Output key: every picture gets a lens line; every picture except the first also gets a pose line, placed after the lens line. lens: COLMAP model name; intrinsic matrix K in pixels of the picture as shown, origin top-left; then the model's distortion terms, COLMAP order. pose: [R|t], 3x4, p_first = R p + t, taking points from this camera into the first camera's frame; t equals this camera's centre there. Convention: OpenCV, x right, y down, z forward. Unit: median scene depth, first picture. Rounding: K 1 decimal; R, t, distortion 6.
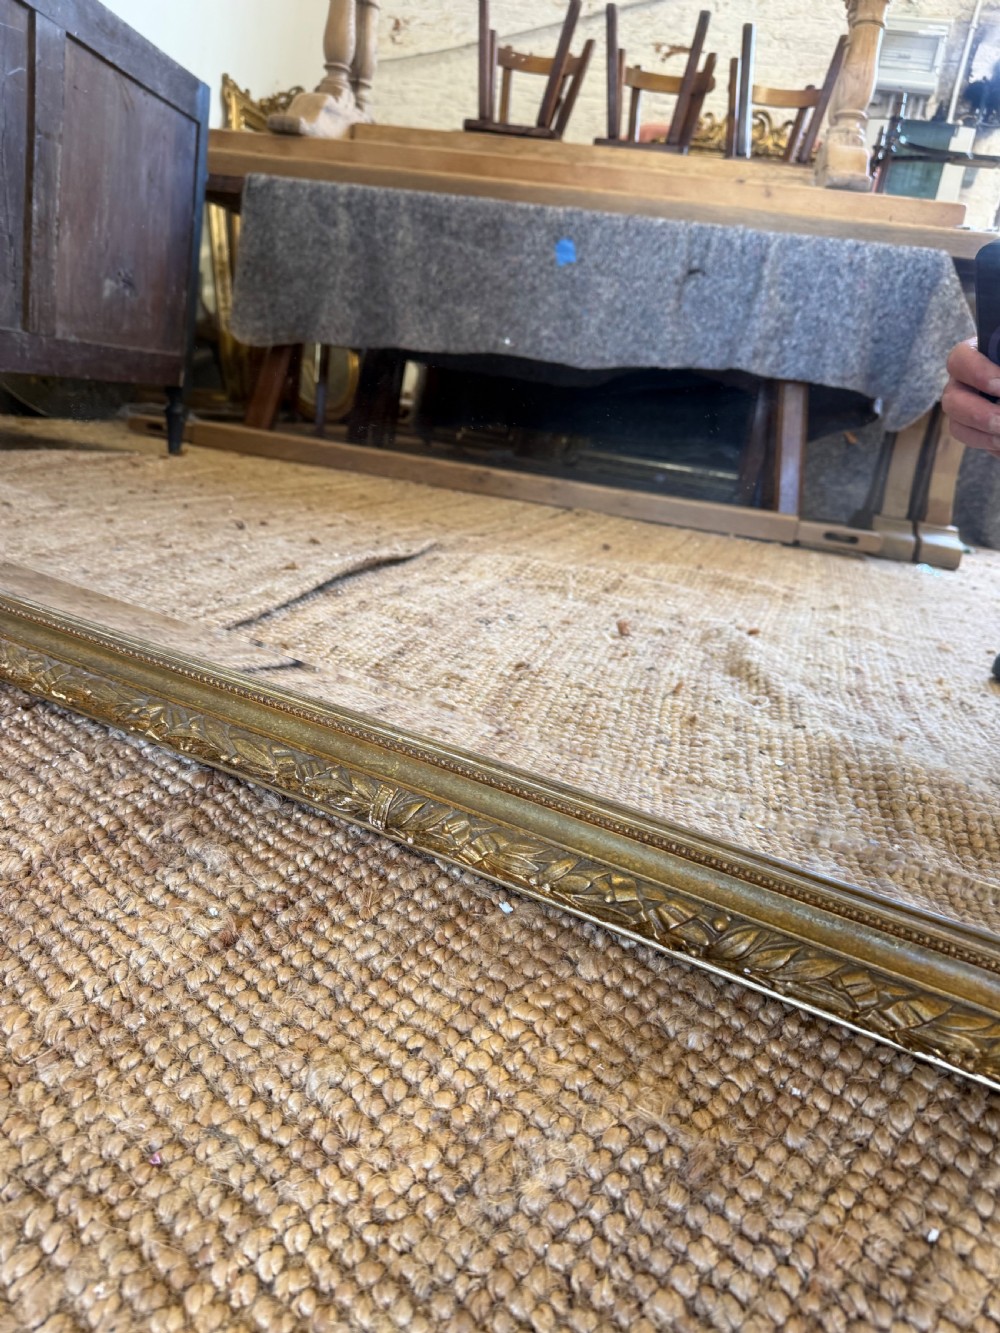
lens RADIAL K [[925.0, 0, 498.6], [0, 925.0, 659.3], [0, 0, 1]] dist [-0.000406, -0.016077]
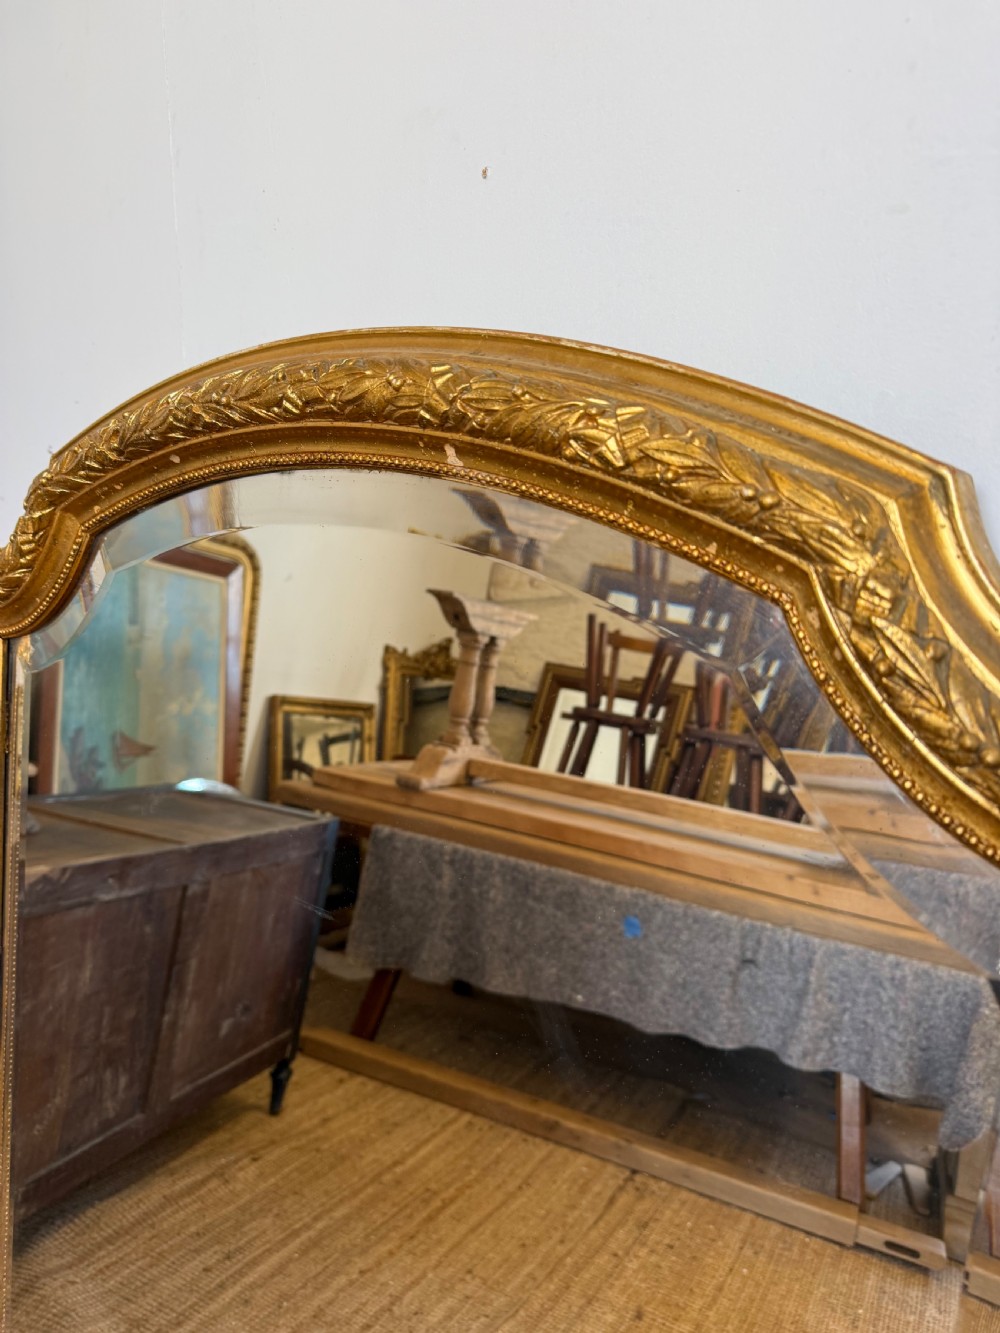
lens RADIAL K [[908.1, 0, 502.5], [0, 908.1, 646.1], [0, 0, 1]] dist [0.087657, -0.145957]
pose [[0.985423, 0.016857, -0.169287, 0.500374], [-0.070670, 0.945722, -0.317201, -1.995415], [0.154751, 0.324540, 0.933127, -0.941280]]
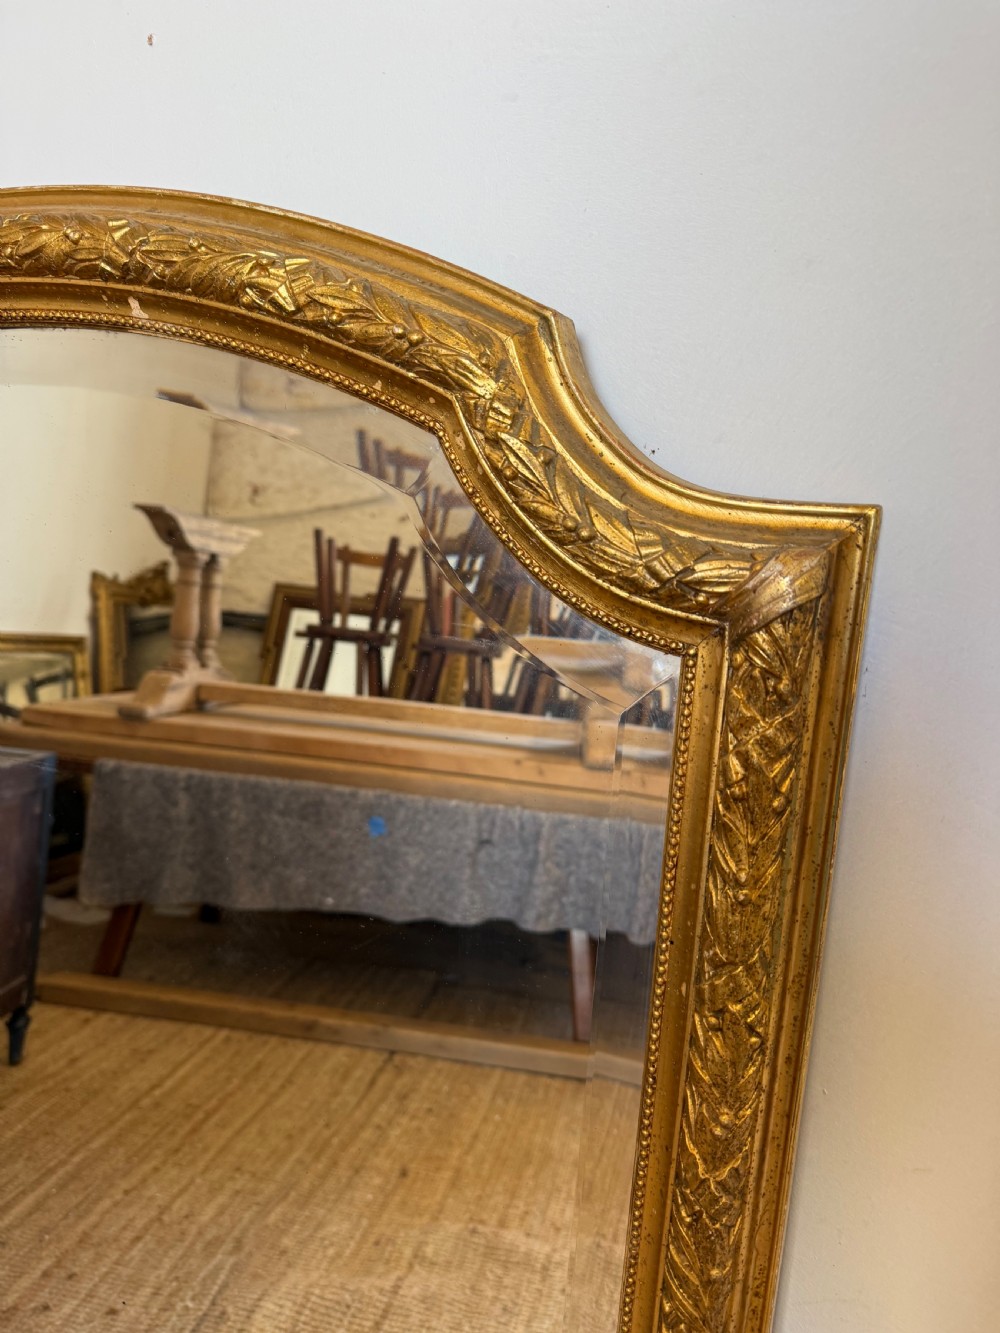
lens RADIAL K [[927.2, 0, 492.0], [0, 927.2, 653.4], [0, 0, 1]] dist [0.071629, -0.119793]
pose [[0.993843, -0.046575, 0.100528, 0.548408], [0.068832, 0.970558, -0.230824, -1.857656], [-0.086818, 0.236322, 0.967788, -1.058119]]
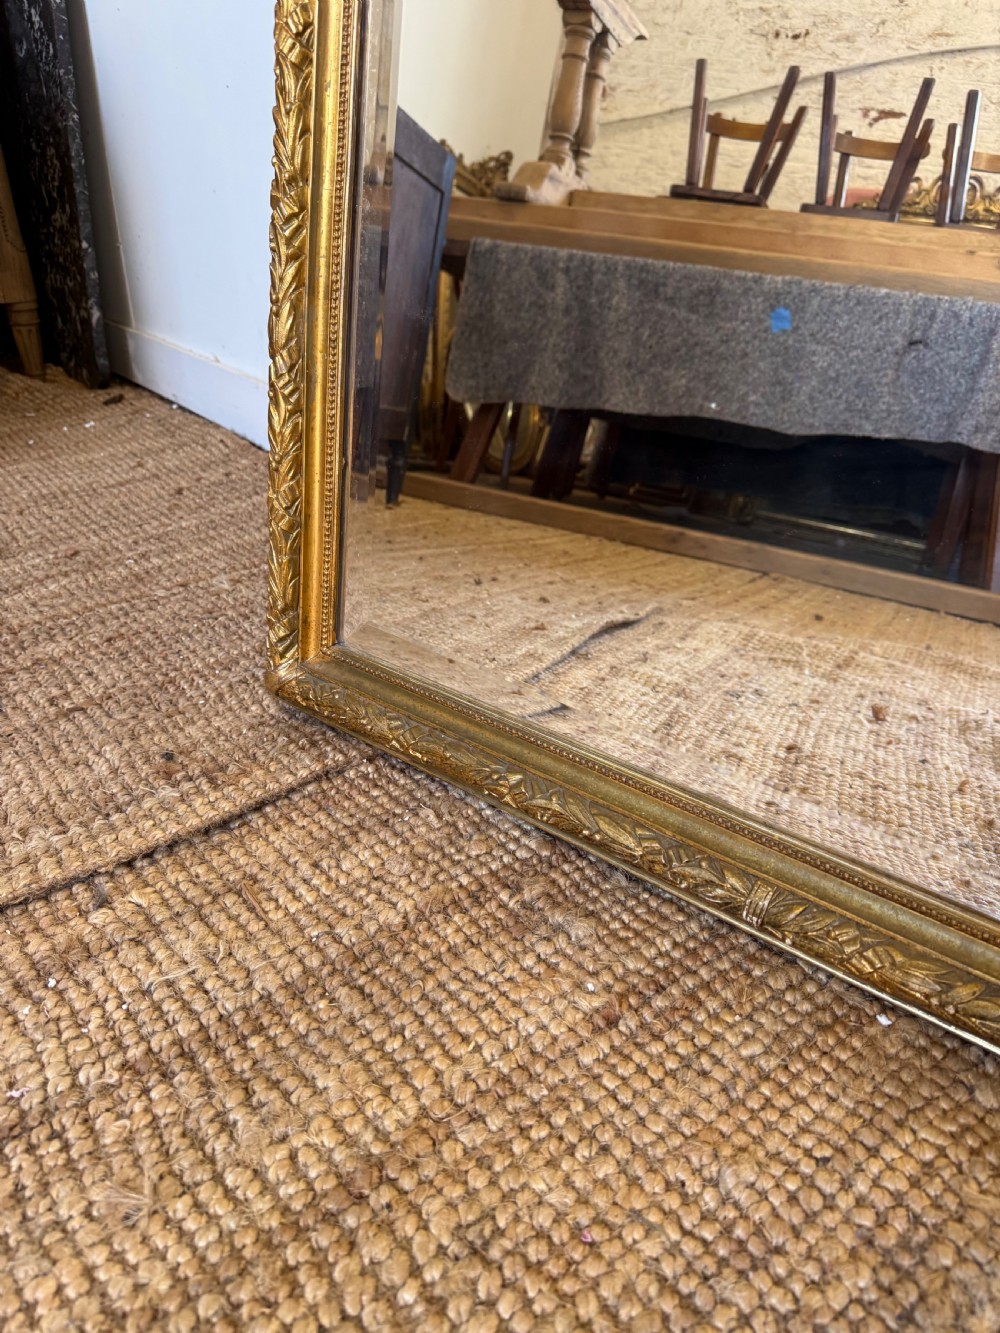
lens RADIAL K [[915.9, 0, 503.9], [0, 915.9, 664.2], [0, 0, 1]] dist [0.020762, -0.037665]
pose [[0.988041, 0.074761, -0.134858, -0.313510], [-0.080042, 0.996206, -0.034166, -0.048478], [0.131792, 0.044552, 0.990276, -0.053915]]
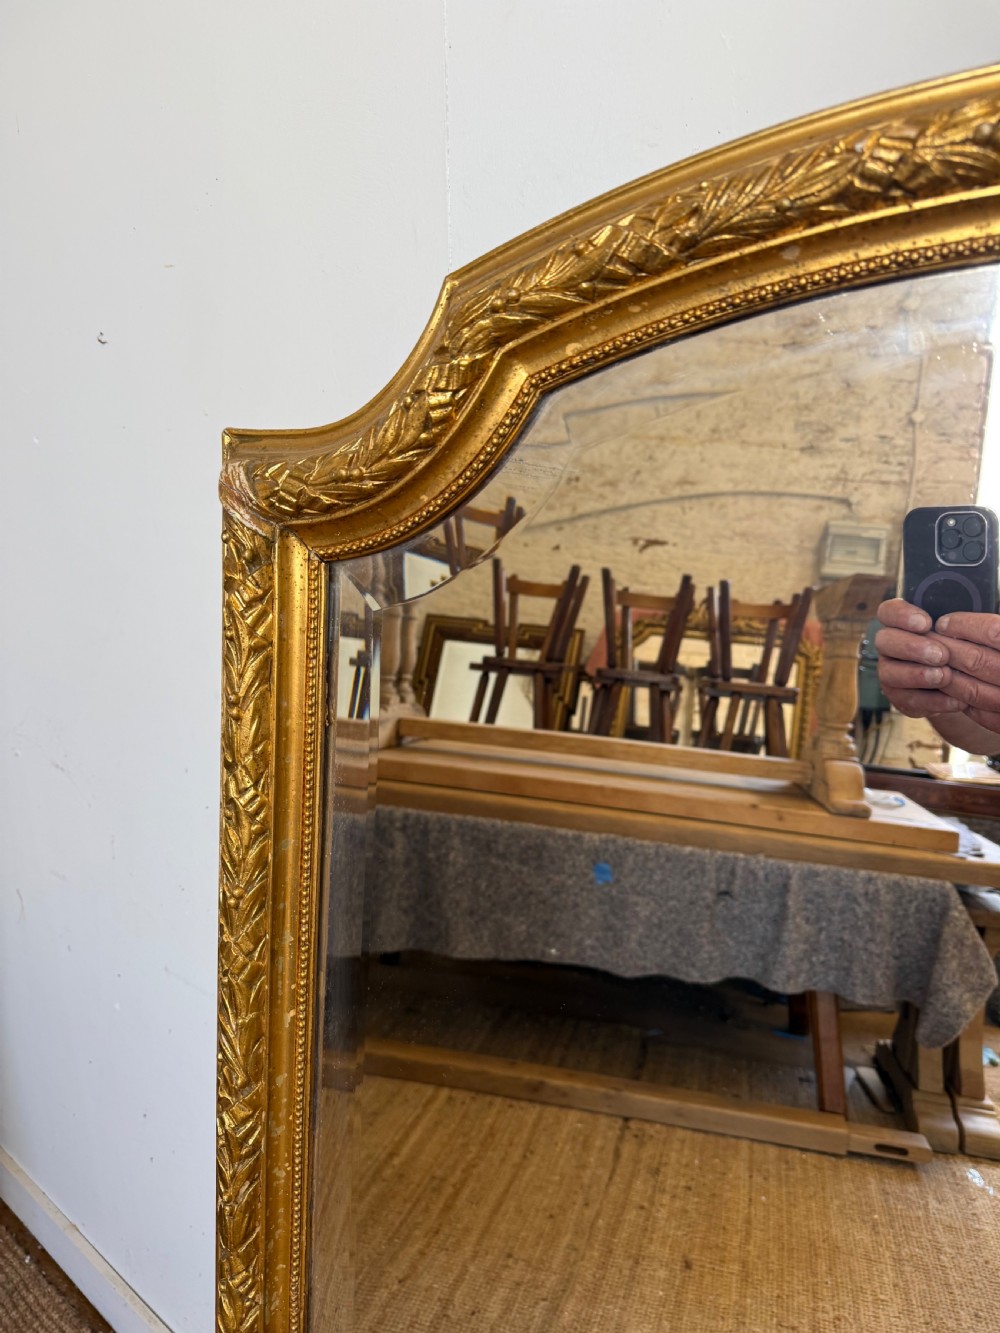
lens RADIAL K [[908.1, 0, 502.5], [0, 908.1, 646.1], [0, 0, 1]] dist [0.087657, -0.145957]
pose [[0.998435, -0.041095, 0.037920, -0.393804], [0.049891, 0.960930, -0.272258, -2.053262], [-0.025250, 0.273724, 0.961477, -0.624957]]
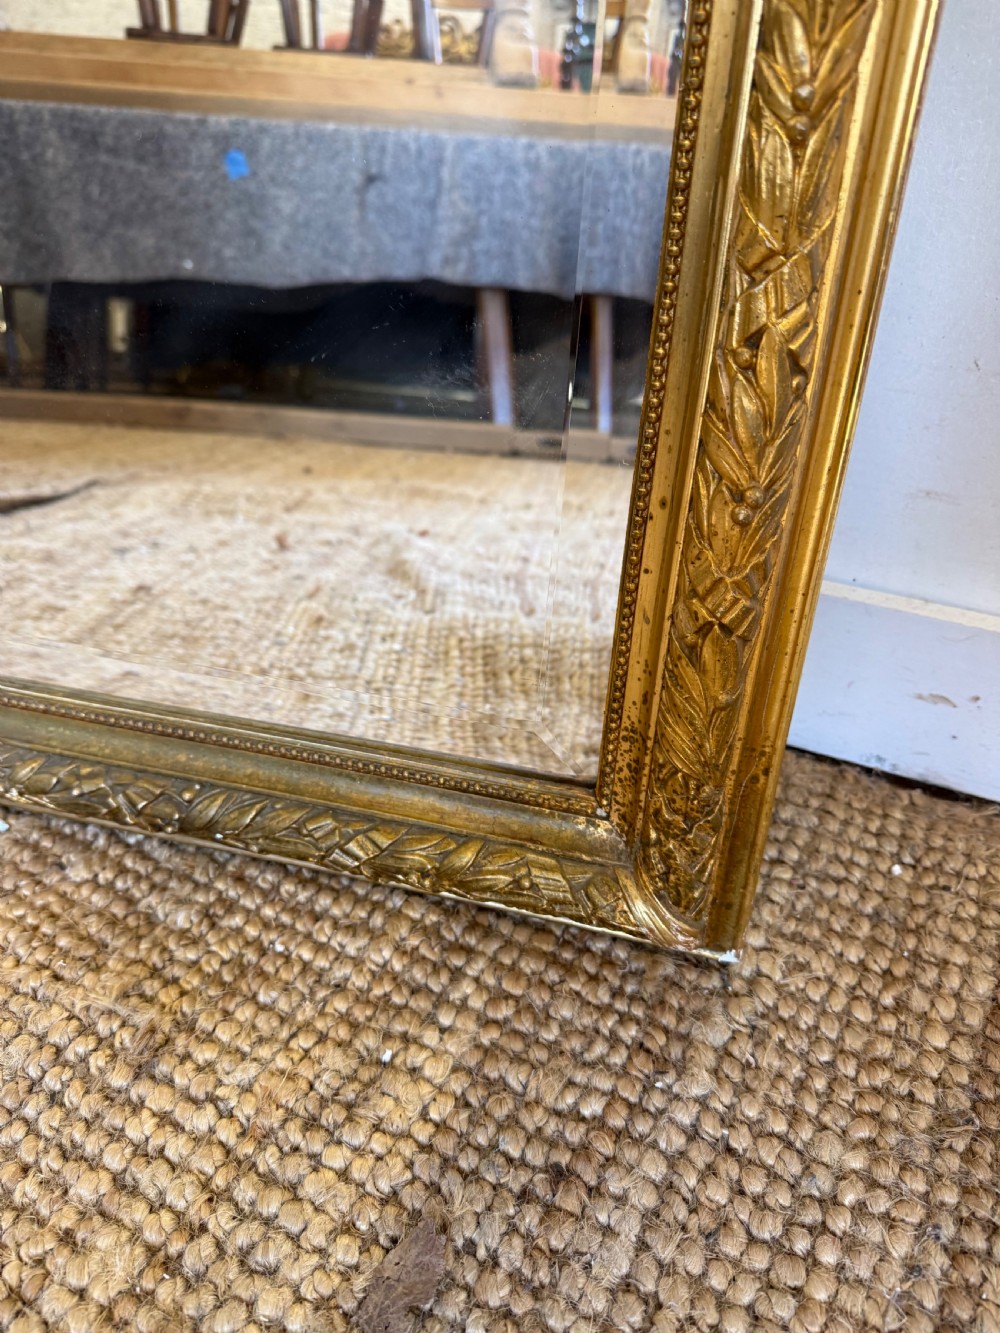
lens RADIAL K [[934.0, 0, 500.0], [0, 934.0, 666.5], [0, 0, 1]] dist [-0.025162, -0.002163]
pose [[0.969099, -0.143992, 0.200284, 0.350011], [0.130423, 0.988271, 0.079441, 0.114914], [-0.209373, -0.050865, 0.976512, 0.012408]]
